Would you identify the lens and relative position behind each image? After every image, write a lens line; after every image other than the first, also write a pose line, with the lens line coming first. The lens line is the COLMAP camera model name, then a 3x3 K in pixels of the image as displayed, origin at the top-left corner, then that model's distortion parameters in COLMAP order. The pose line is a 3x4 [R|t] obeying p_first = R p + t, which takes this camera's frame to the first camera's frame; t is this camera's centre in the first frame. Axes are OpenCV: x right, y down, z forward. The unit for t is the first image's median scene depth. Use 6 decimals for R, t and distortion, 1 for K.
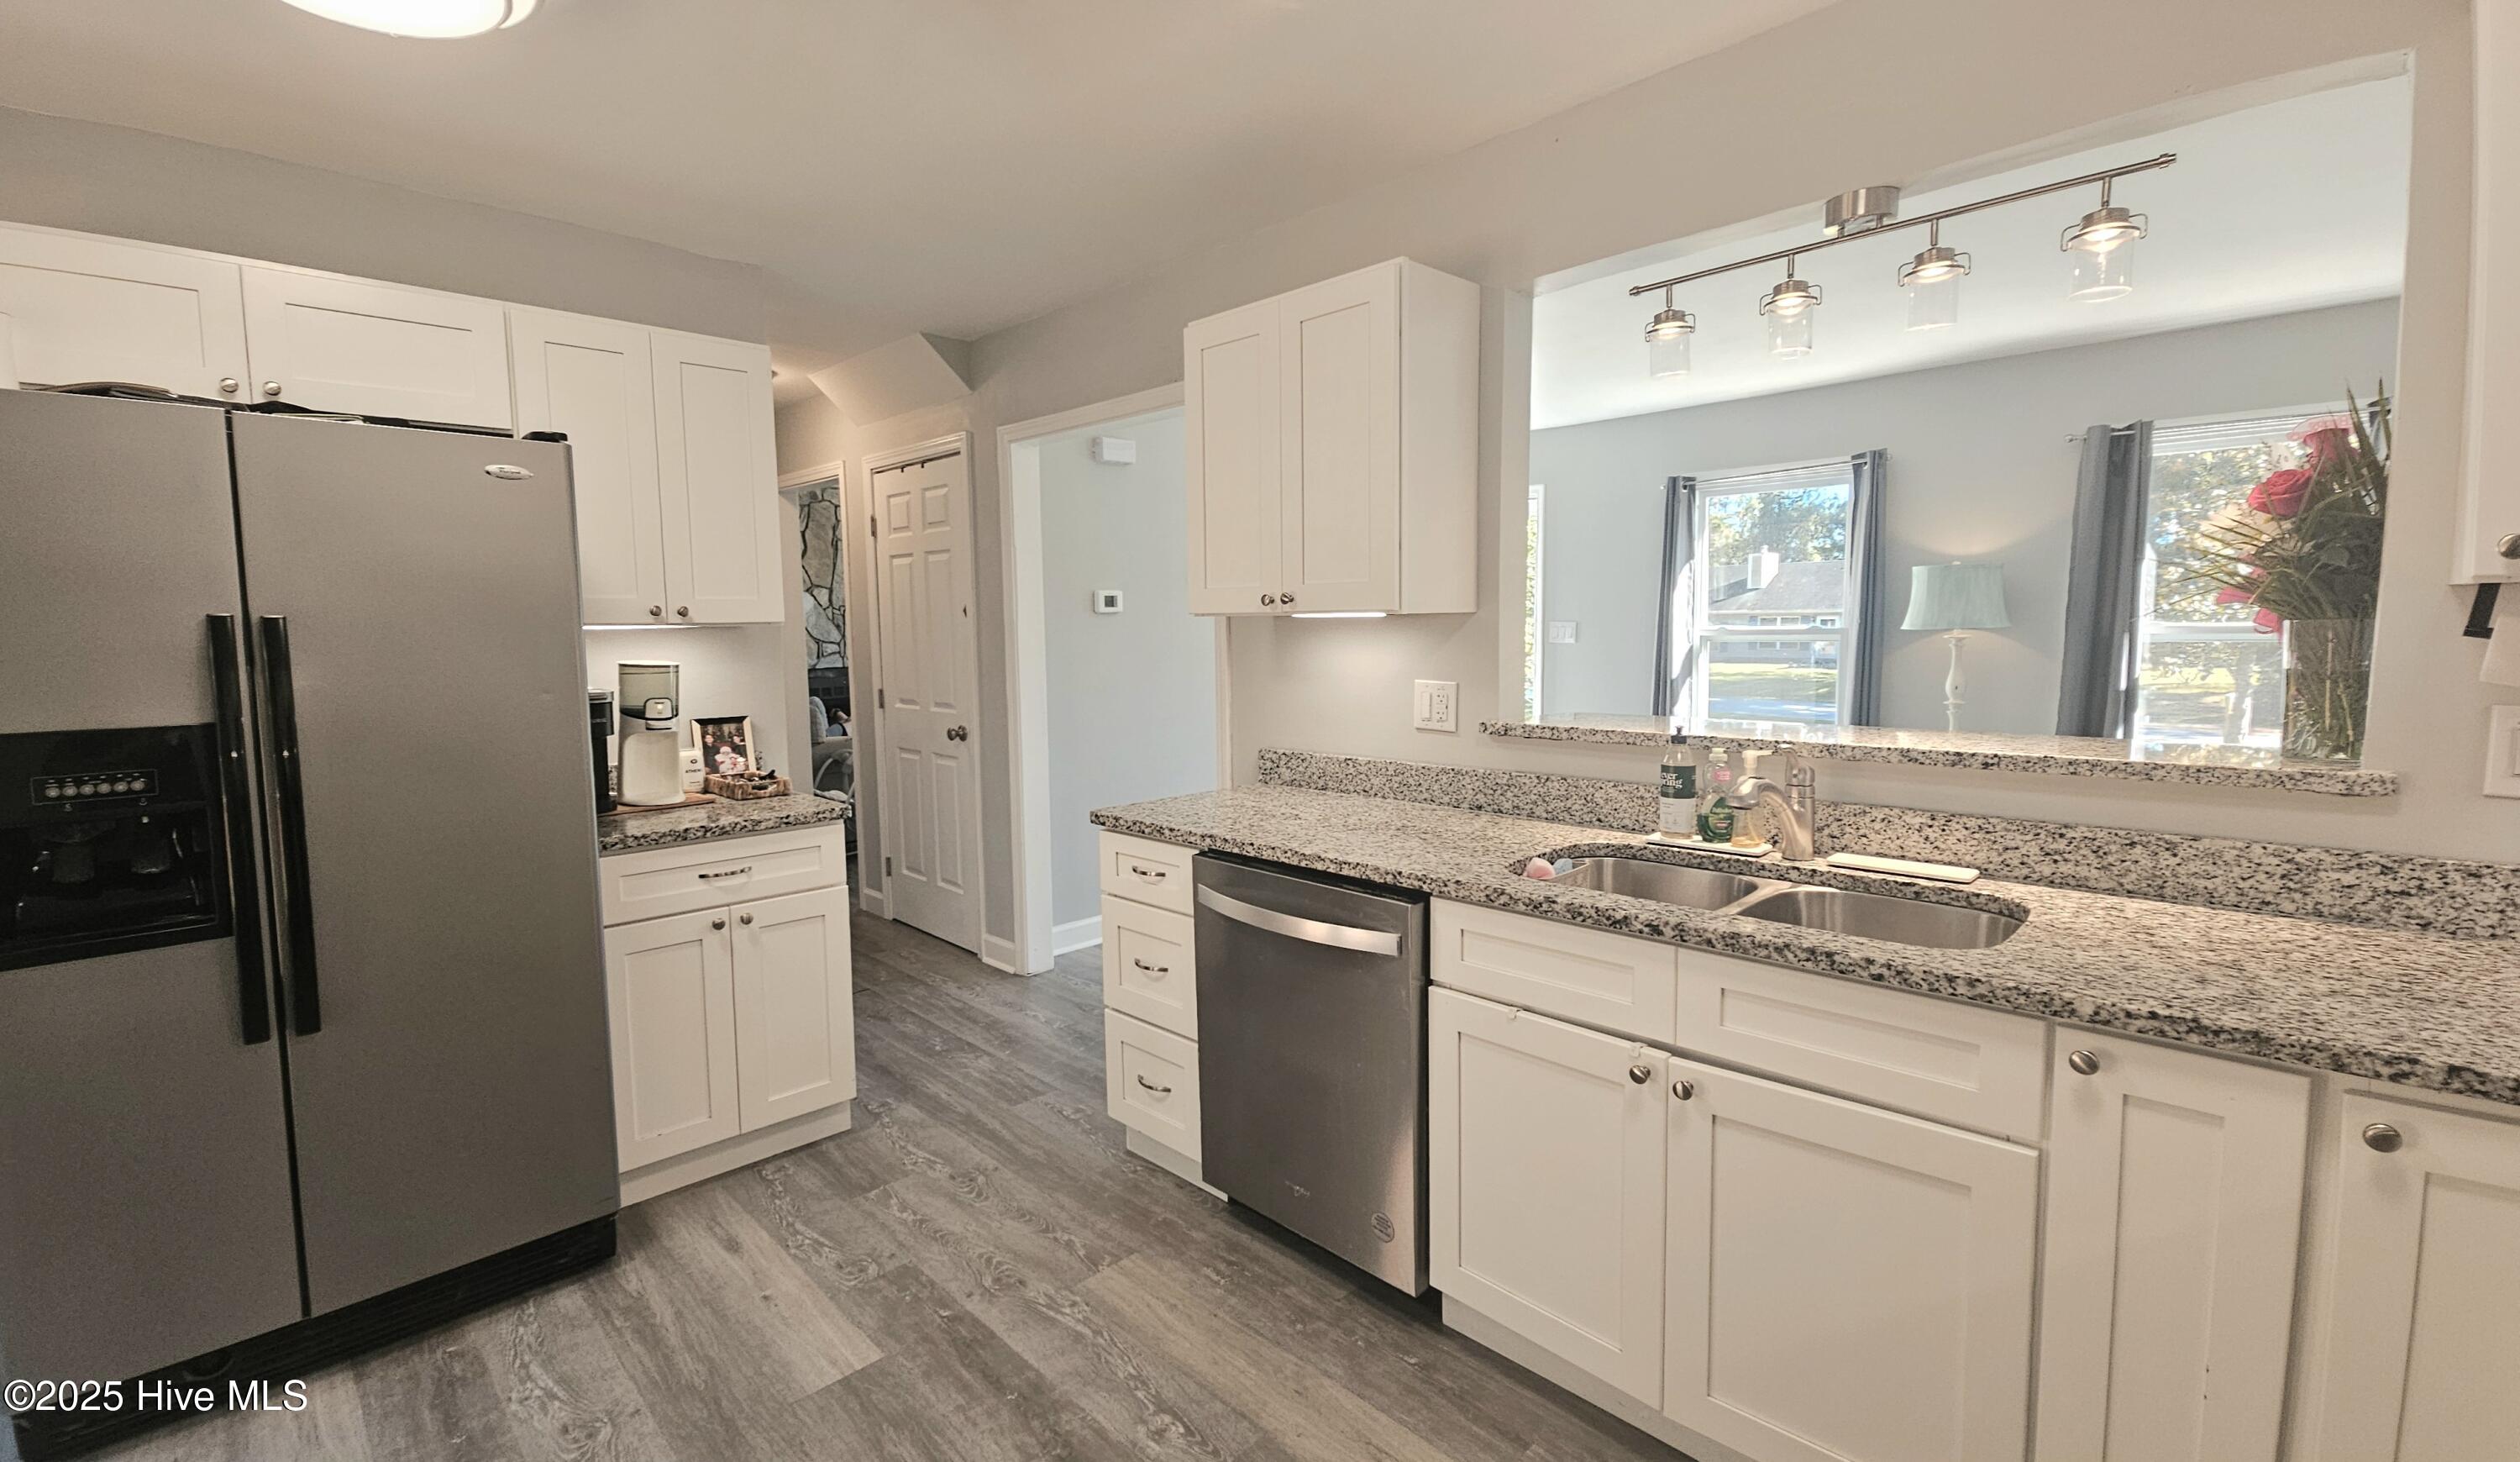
lens RADIAL K [[1066.7, 0, 1259.1], [0, 1066.7, 723.8], [0, 0, 1]] dist [-0.000019, -0.000337]
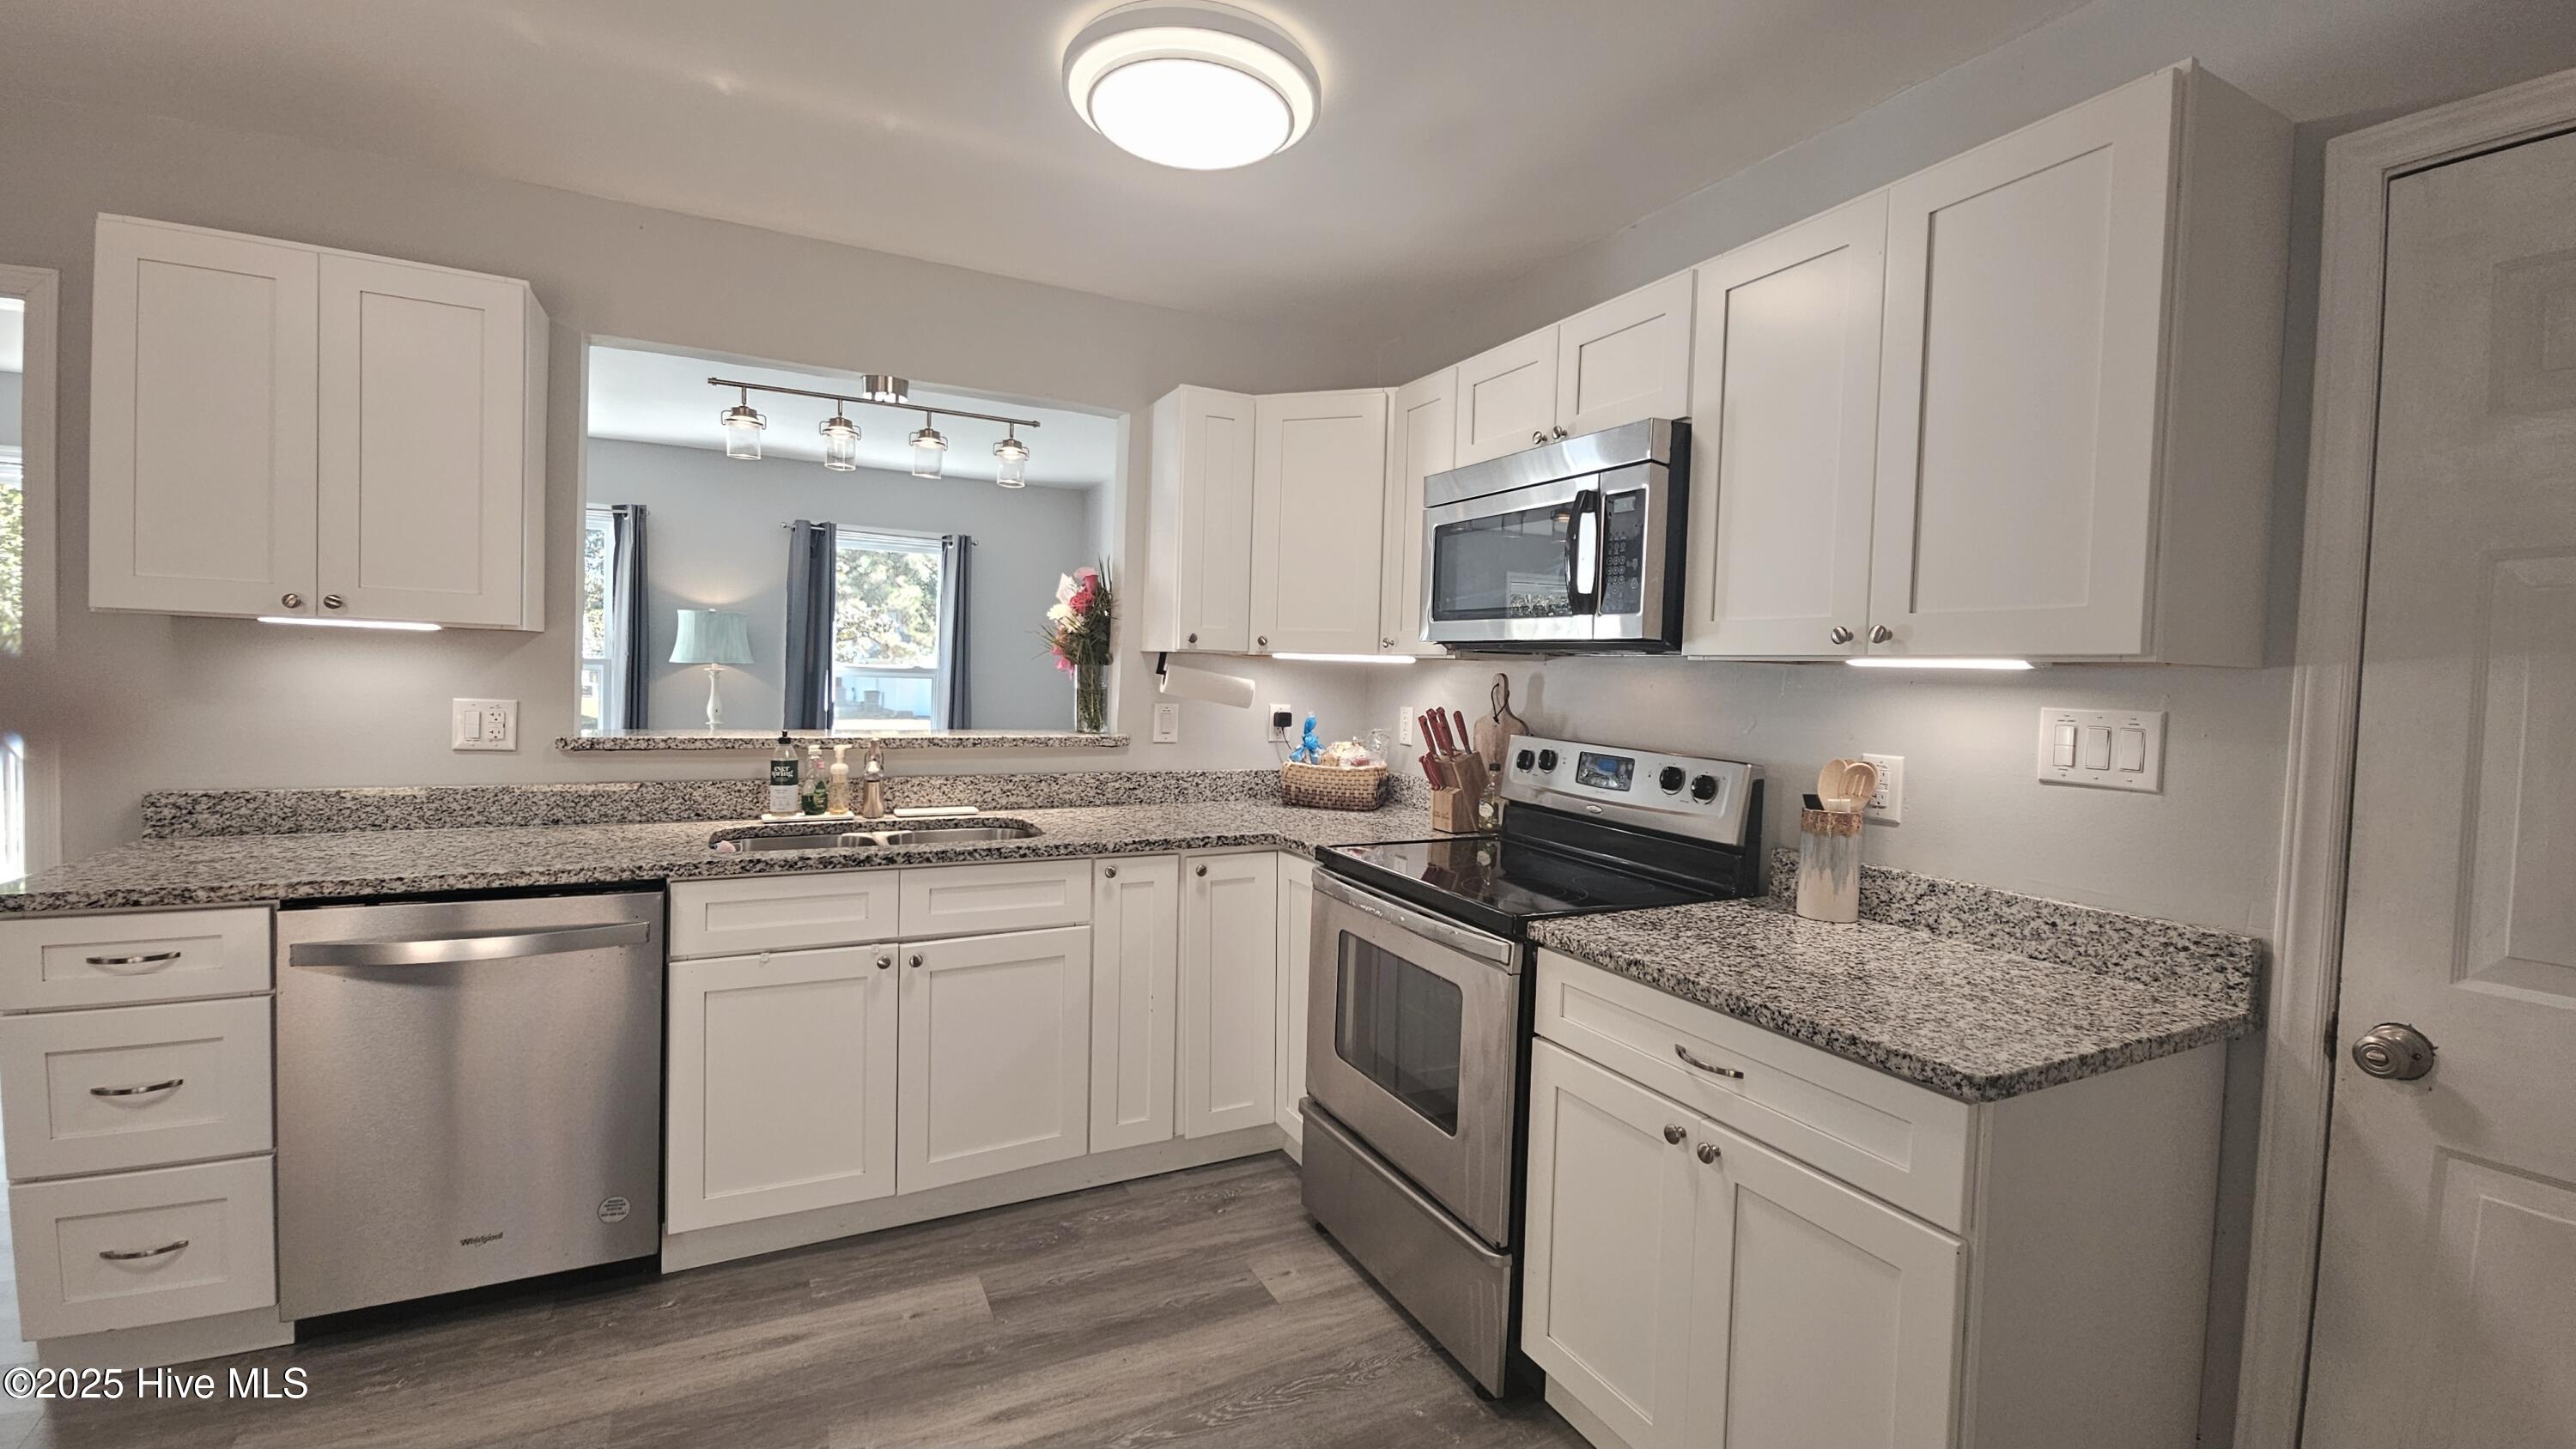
lens RADIAL K [[1039.3, 0, 1288.0], [0, 1039.3, 724.5], [0, 0, 1]] dist [0.000122, -0.000152]
pose [[0.292256, -0.022960, 0.956065, -0.652666], [0.053897, 0.998518, 0.007503, 0.018822], [-0.954820, 0.049337, 0.293060, 0.034310]]
